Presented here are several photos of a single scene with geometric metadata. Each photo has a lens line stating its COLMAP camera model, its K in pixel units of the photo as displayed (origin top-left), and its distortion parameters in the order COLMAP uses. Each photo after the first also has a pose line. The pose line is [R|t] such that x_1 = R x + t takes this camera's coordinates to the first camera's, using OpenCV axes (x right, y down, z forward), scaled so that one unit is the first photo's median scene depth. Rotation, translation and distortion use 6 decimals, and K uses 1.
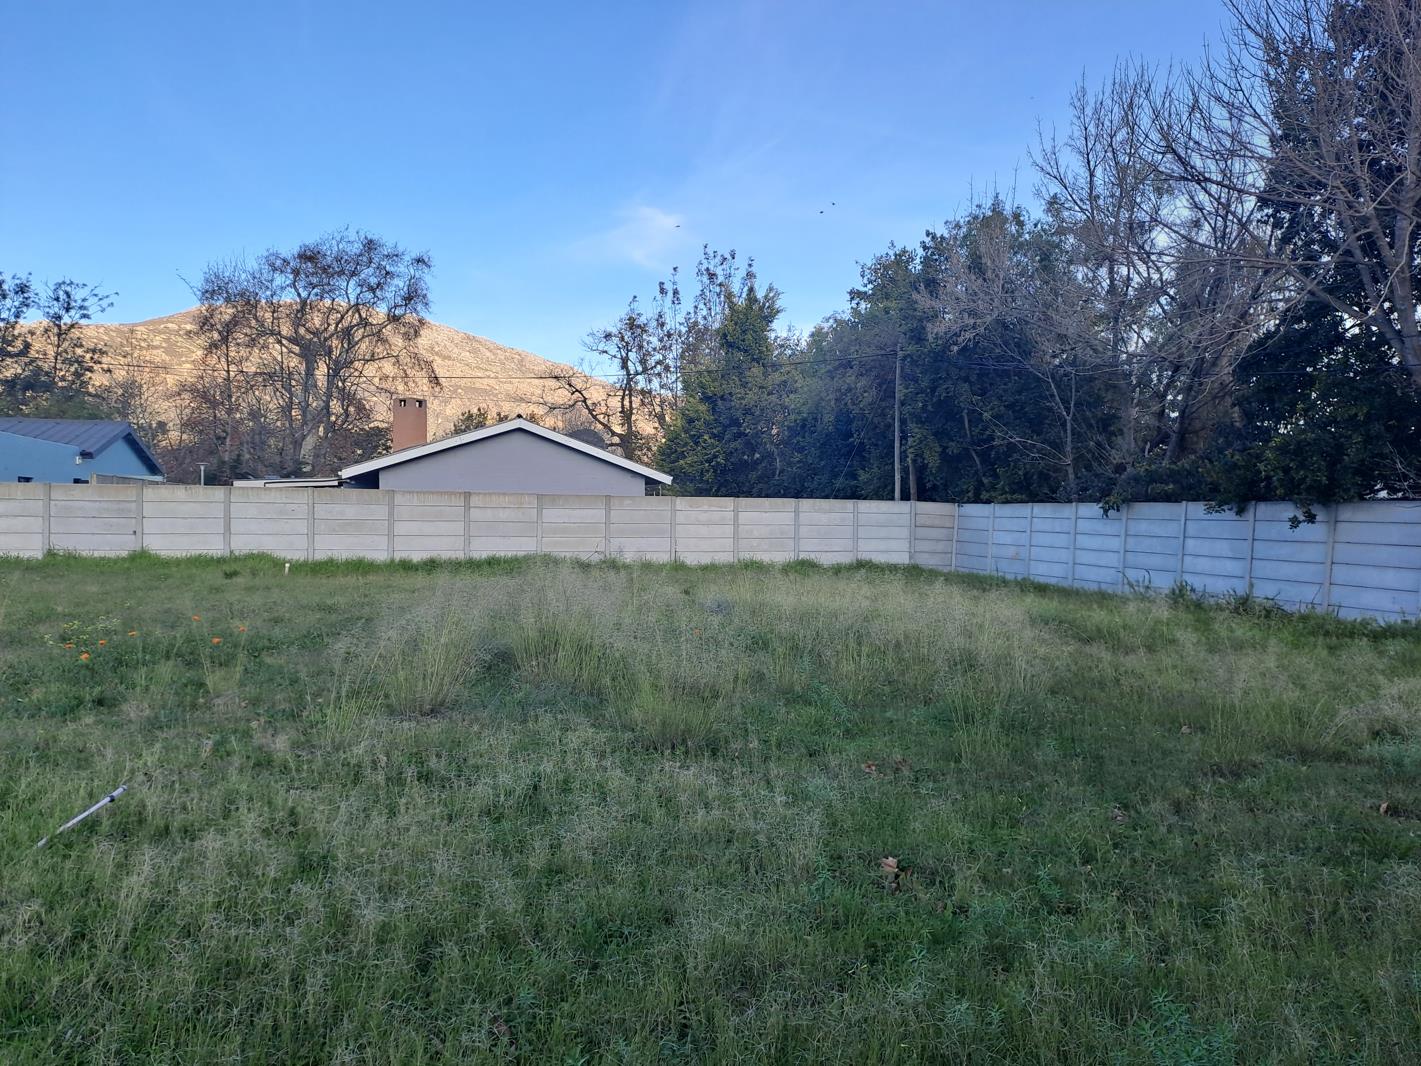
lens RADIAL K [[1060.0, 0, 710.5], [0, 1060.0, 533.0], [0, 0, 1]] dist [0.143814, -0.185992]
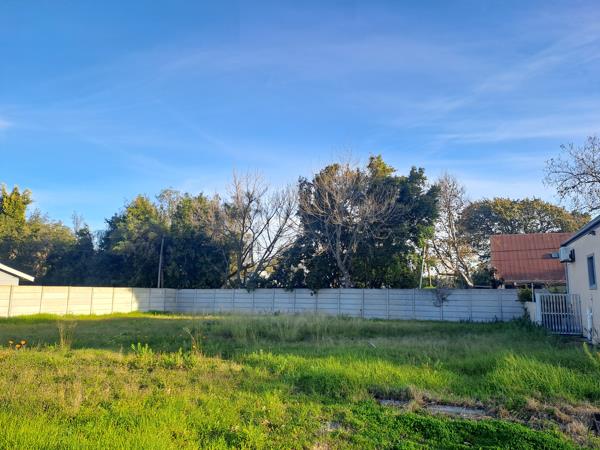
lens RADIAL K [[447.6, 0, 300.0], [0, 447.6, 225.0], [0, 0, 1]] dist [0.143814, -0.185992]
pose [[0.679724, 0.096727, 0.727062, -0.507808], [0.019746, 0.988494, -0.149968, -0.008783], [-0.733202, 0.116294, 0.669993, -0.102539]]
